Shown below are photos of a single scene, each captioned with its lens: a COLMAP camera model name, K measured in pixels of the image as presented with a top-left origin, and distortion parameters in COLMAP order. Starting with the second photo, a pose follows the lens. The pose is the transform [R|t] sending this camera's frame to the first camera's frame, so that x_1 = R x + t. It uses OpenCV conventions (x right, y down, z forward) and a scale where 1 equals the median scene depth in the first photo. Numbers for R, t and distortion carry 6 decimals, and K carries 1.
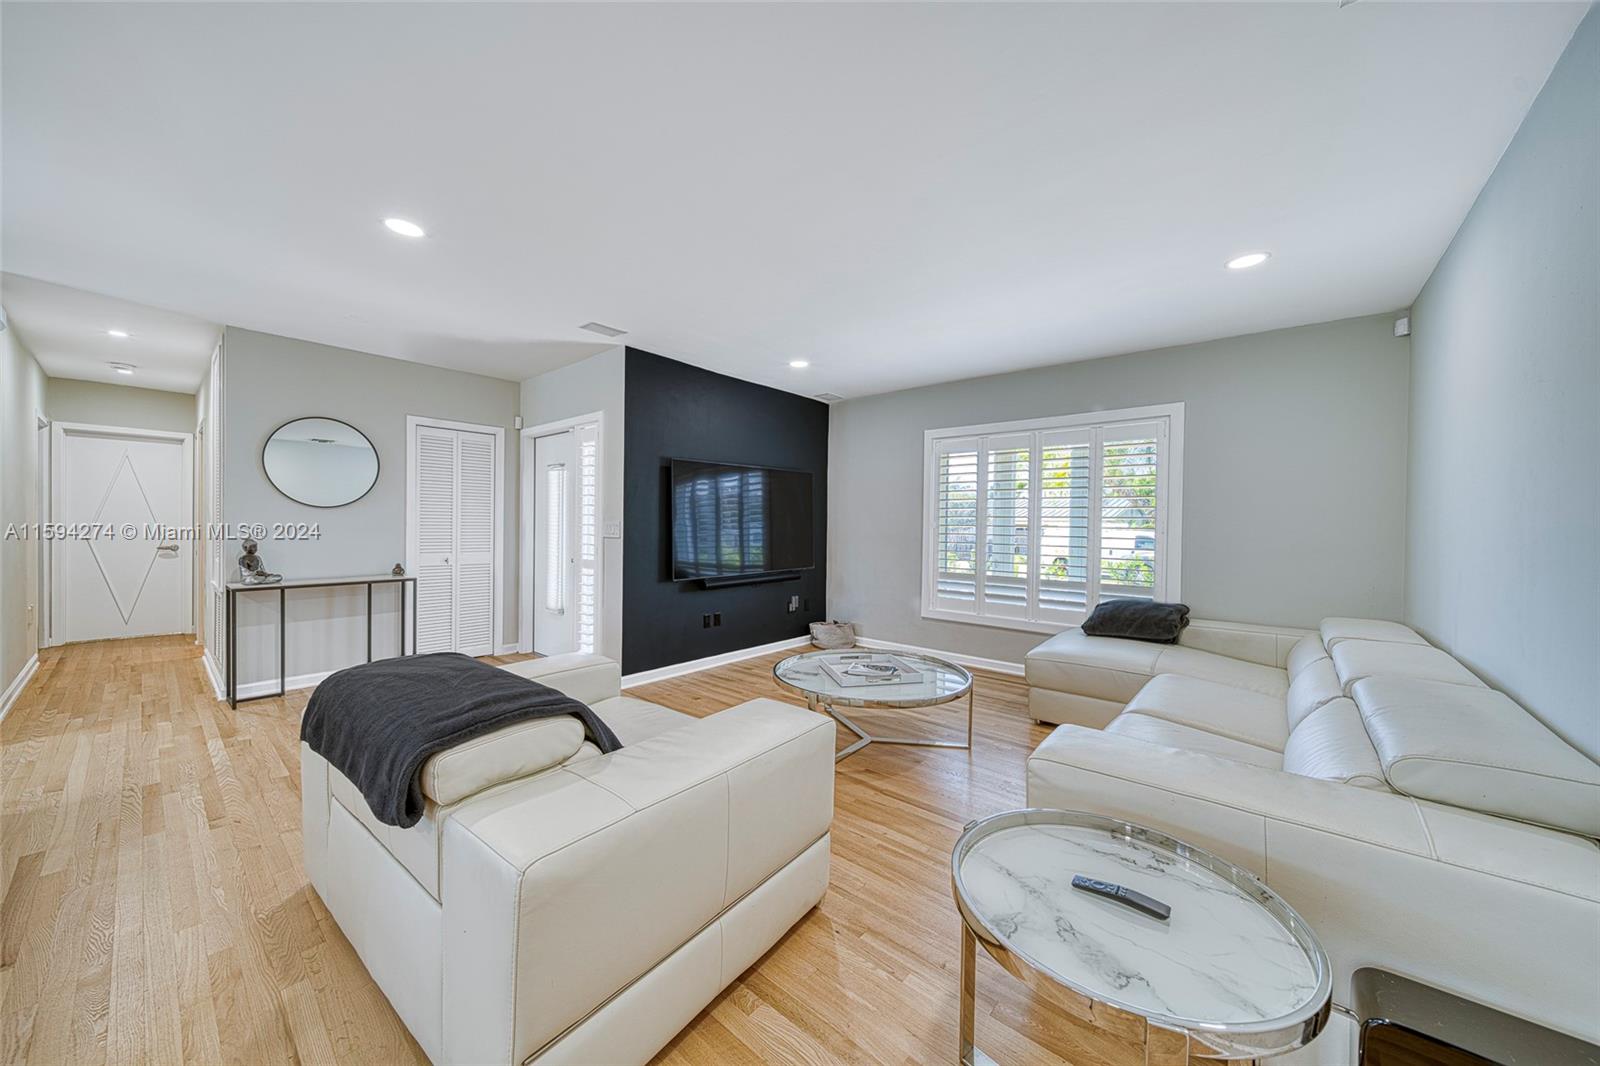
lens RADIAL K [[559.0, 0, 803.0], [0, 559.0, 529.2], [0, 0, 1]] dist [0.000072, -0.001411]
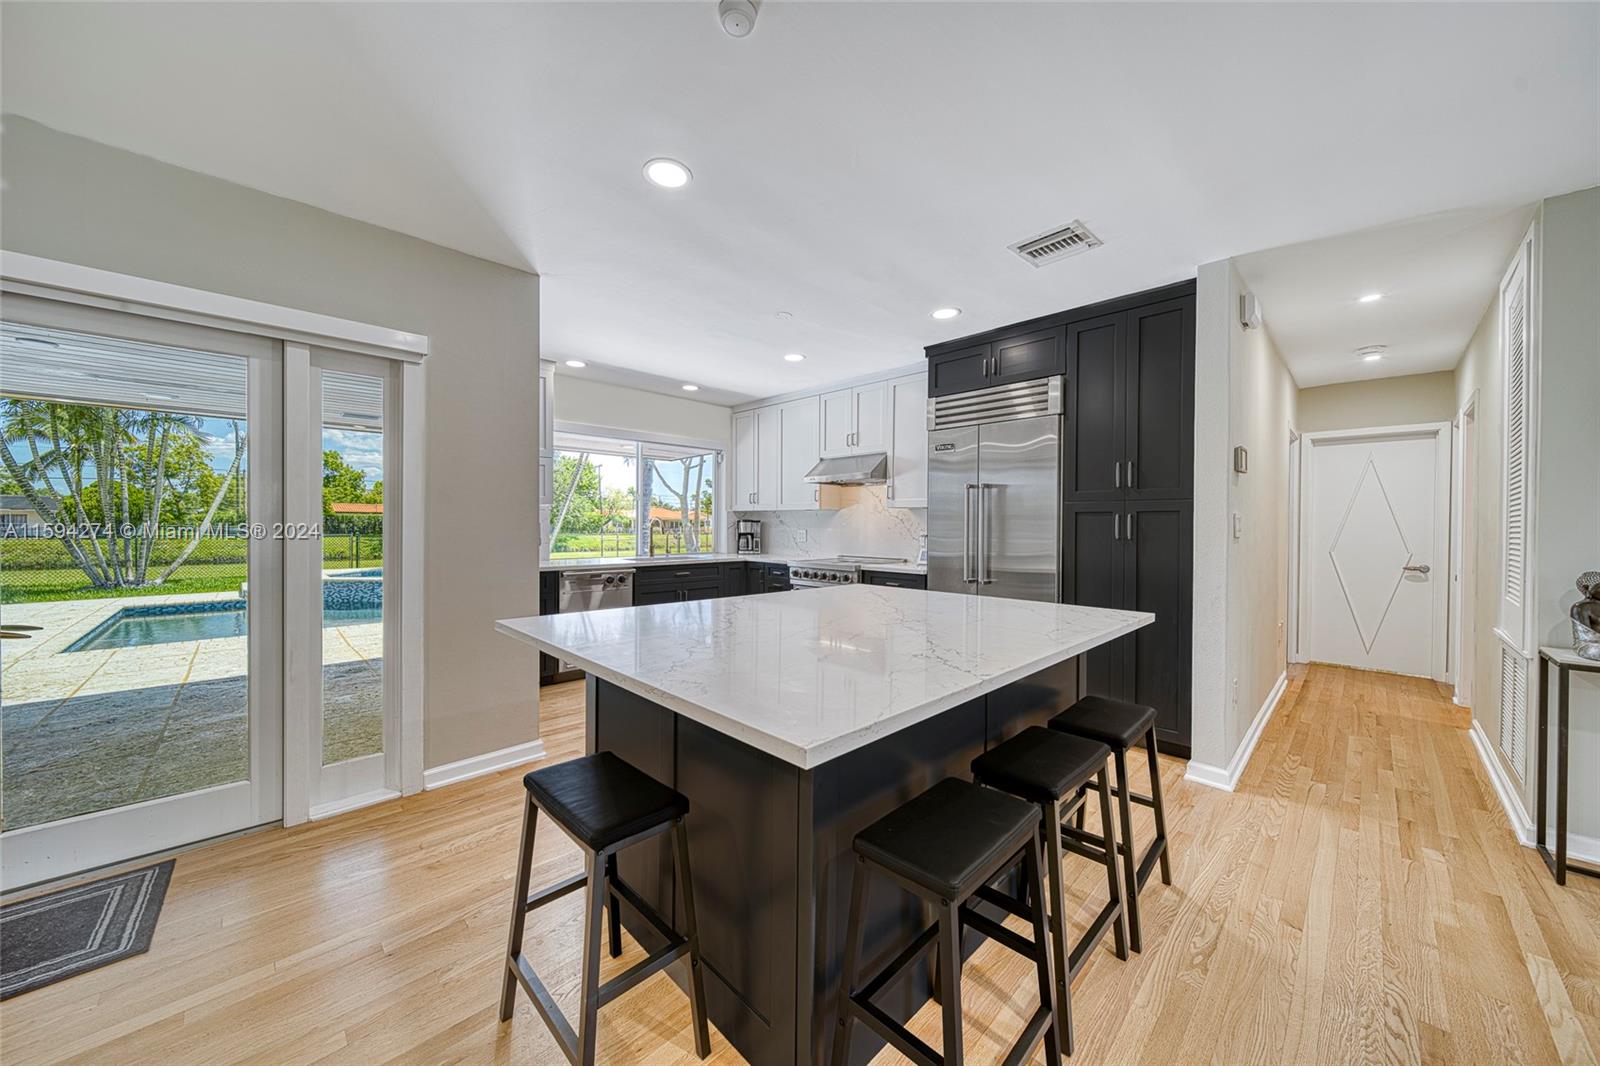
lens RADIAL K [[565.5, 0, 801.4], [0, 565.5, 529.8], [0, 0, 1]] dist [-0.000217, -0.000502]
pose [[-0.087651, -0.004519, -0.996141, -0.341069], [-0.017246, 0.999847, -0.003018, -0.006755], [0.996002, 0.016915, -0.087715, 0.256991]]
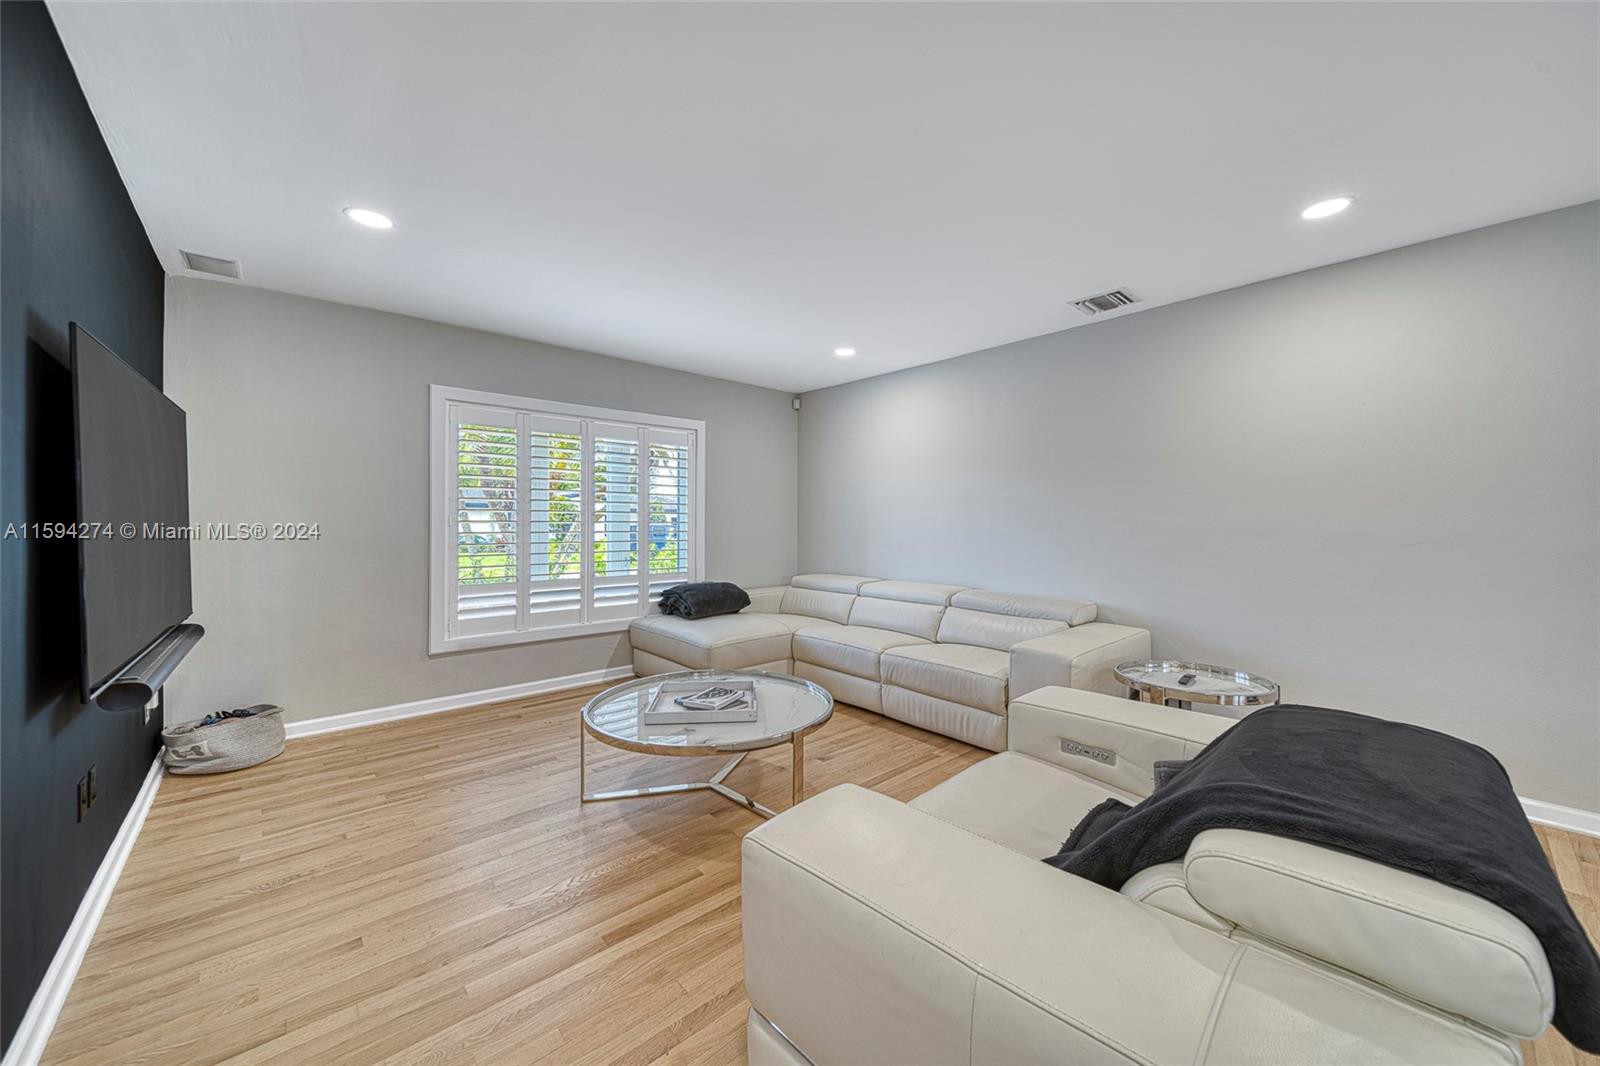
lens RADIAL K [[571.9, 0, 800.4], [0, 571.9, 521.4], [0, 0, 1]] dist [-0.000479, -0.000240]
pose [[0.141508, -0.010513, 0.989881, -0.515109], [0.009551, 0.999912, 0.009254, -0.011454], [-0.989891, 0.008145, 0.141595, 0.561025]]
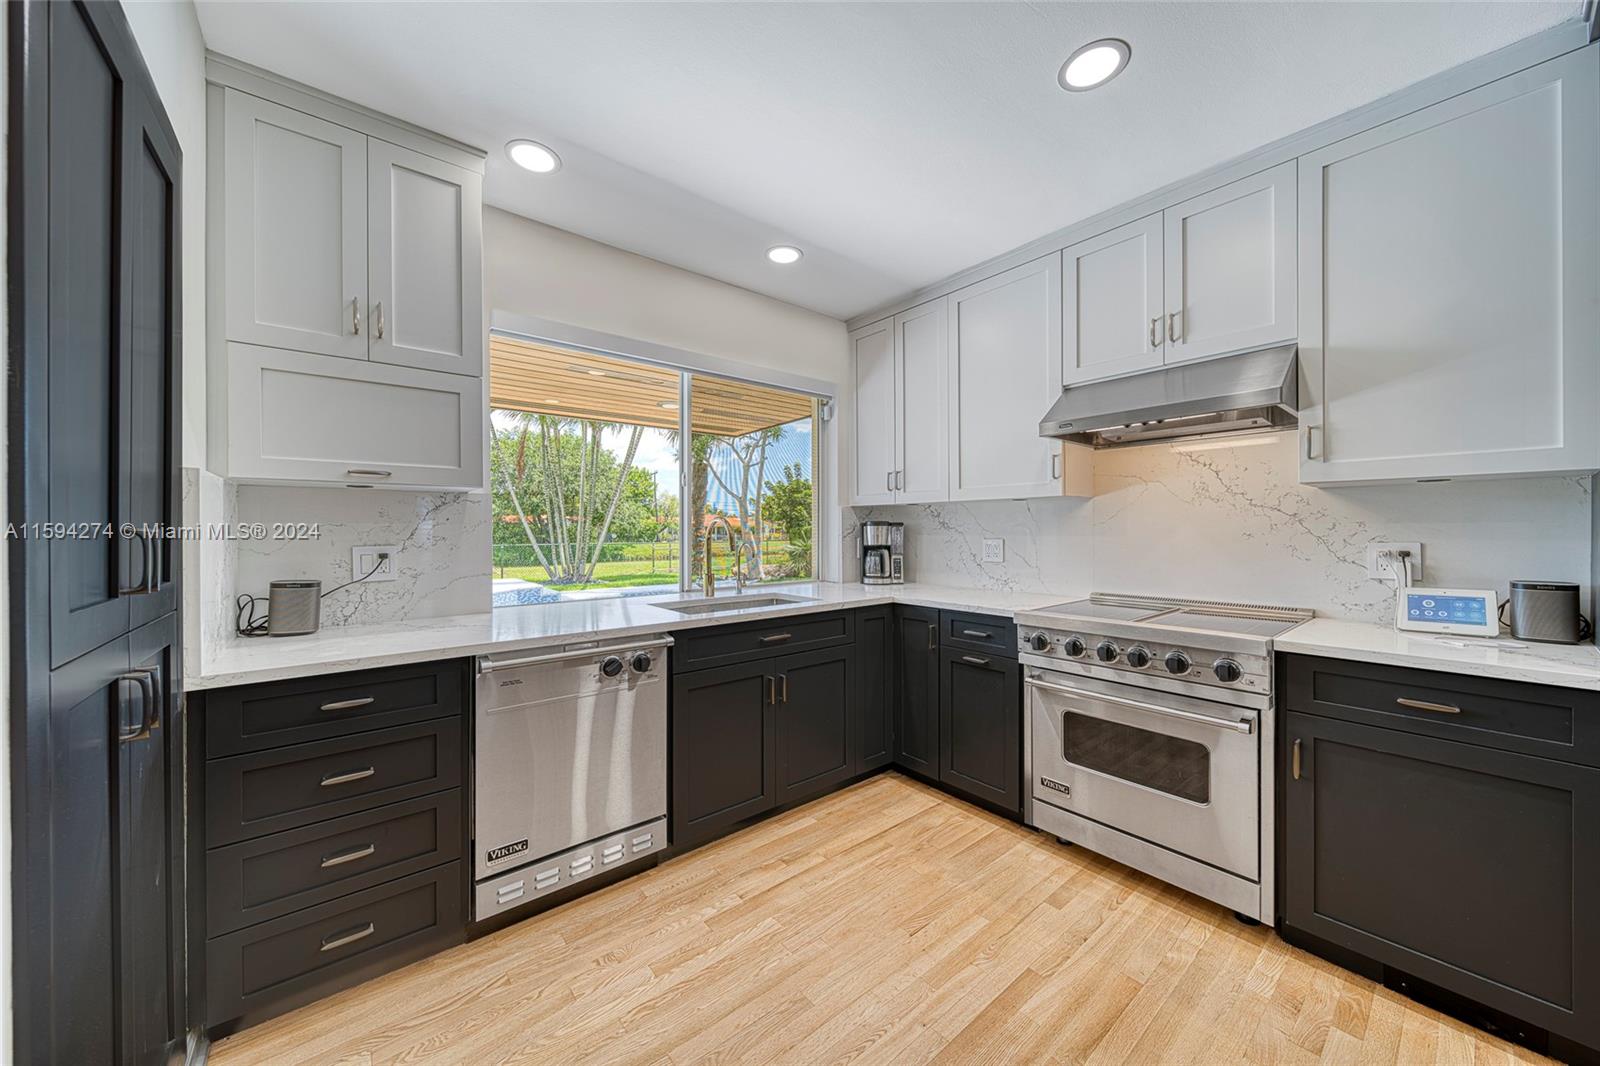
lens RADIAL K [[565.5, 0, 801.4], [0, 565.5, 529.8], [0, 0, 1]] dist [-0.000217, -0.000502]
pose [[-0.180117, -0.013705, -0.983550, -0.957325], [-0.008379, 0.999888, -0.012398, -0.011616], [0.983609, 0.006008, -0.180212, 0.031585]]
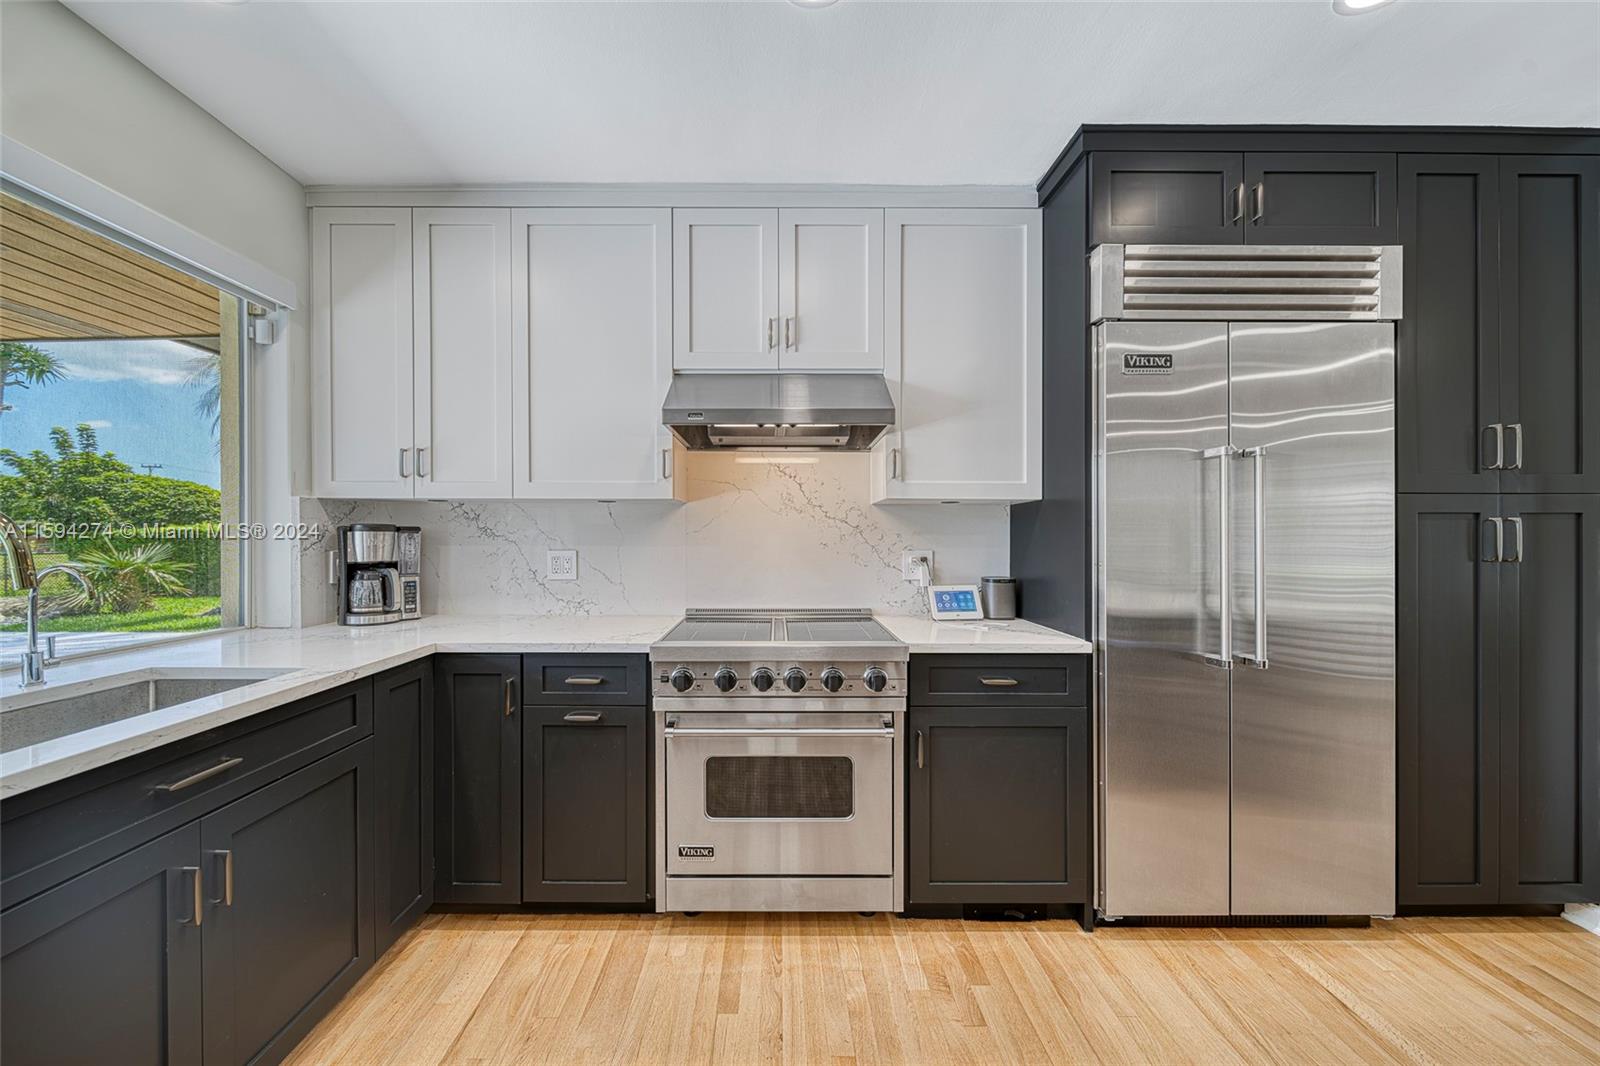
lens RADIAL K [[575.0, 0, 781.6], [0, 575.0, 540.8], [0, 0, 1]] dist [-0.001122, -0.000358]
pose [[0.646404, -0.008151, -0.762952, -1.130262], [-0.000609, 0.999937, -0.011199, -0.013949], [0.762995, 0.007703, 0.646359, -0.058369]]
